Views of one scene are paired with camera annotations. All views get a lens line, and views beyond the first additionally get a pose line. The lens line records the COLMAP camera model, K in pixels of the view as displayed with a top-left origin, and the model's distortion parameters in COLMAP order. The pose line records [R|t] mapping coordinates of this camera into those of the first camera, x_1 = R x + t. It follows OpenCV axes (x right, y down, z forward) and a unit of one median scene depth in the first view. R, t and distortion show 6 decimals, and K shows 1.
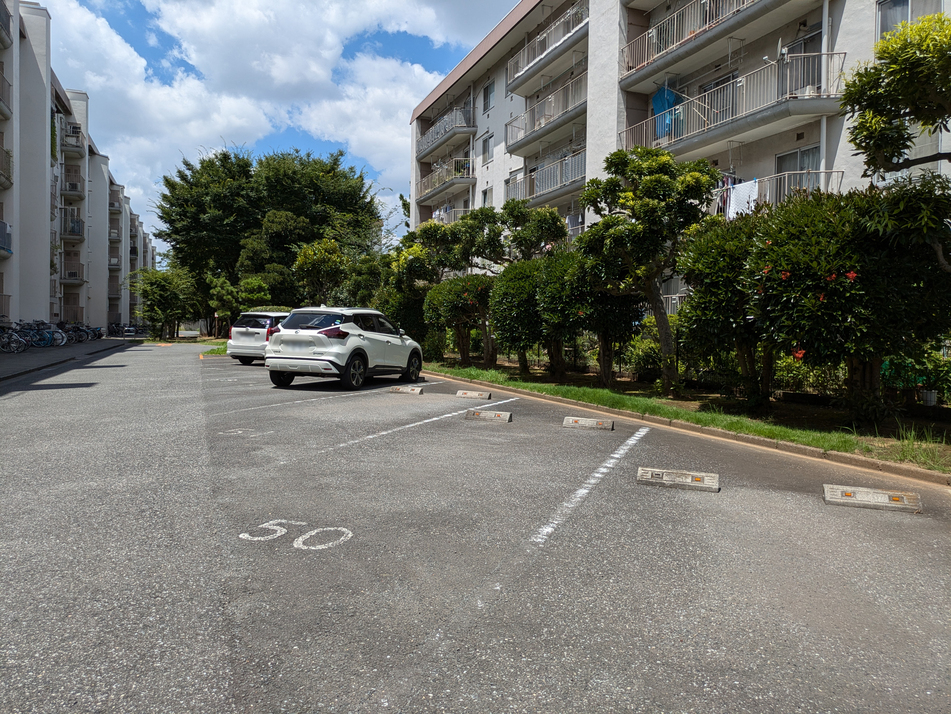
lens RADIAL K [[713.3, 0, 480.0], [0, 713.3, 337.9], [0, 0, 1]] dist [0.041675, -0.036174]
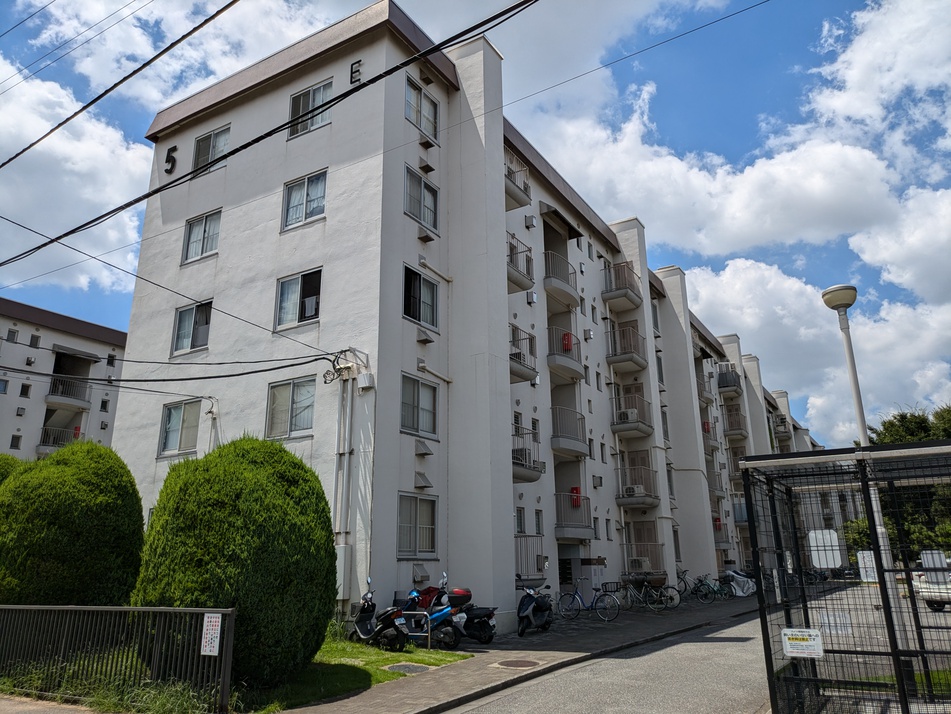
lens RADIAL K [[713.3, 0, 486.0], [0, 713.3, 343.7], [0, 0, 1]] dist [0.041675, -0.036174]
pose [[0.612737, -0.260899, -0.745979, 0.144787], [0.014164, 0.947409, -0.319713, 0.001828], [0.790160, 0.185334, 0.584208, -0.262215]]
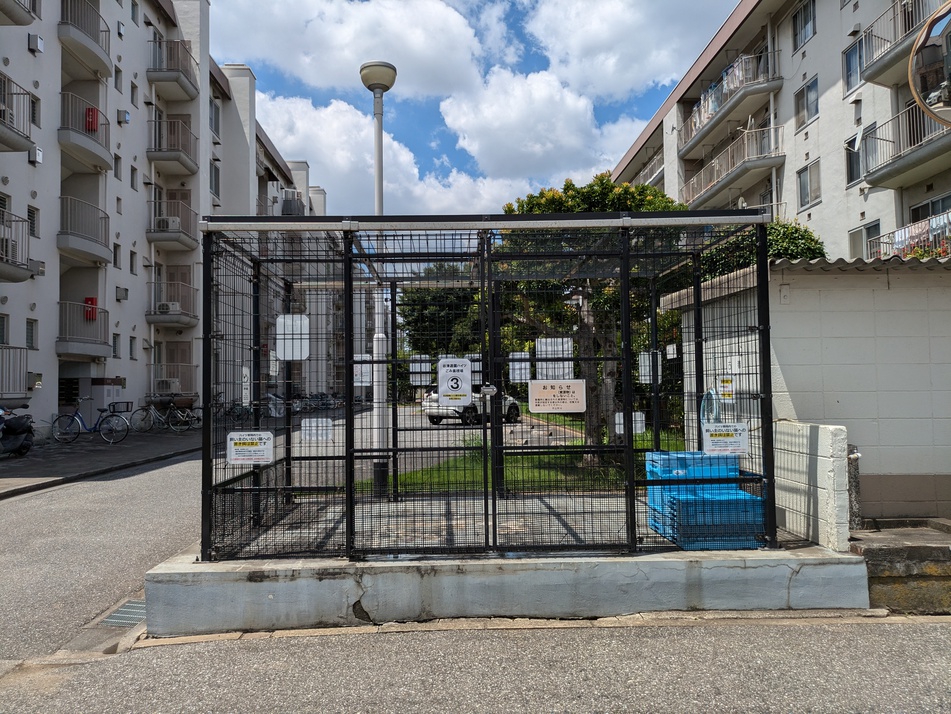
lens RADIAL K [[713.3, 0, 473.6], [0, 713.3, 358.6], [0, 0, 1]] dist [0.041675, -0.036174]
pose [[0.943573, -0.040541, -0.328675, 0.136326], [0.020697, 0.997758, -0.063650, 0.005690], [0.330518, 0.053256, 0.942296, -0.227457]]
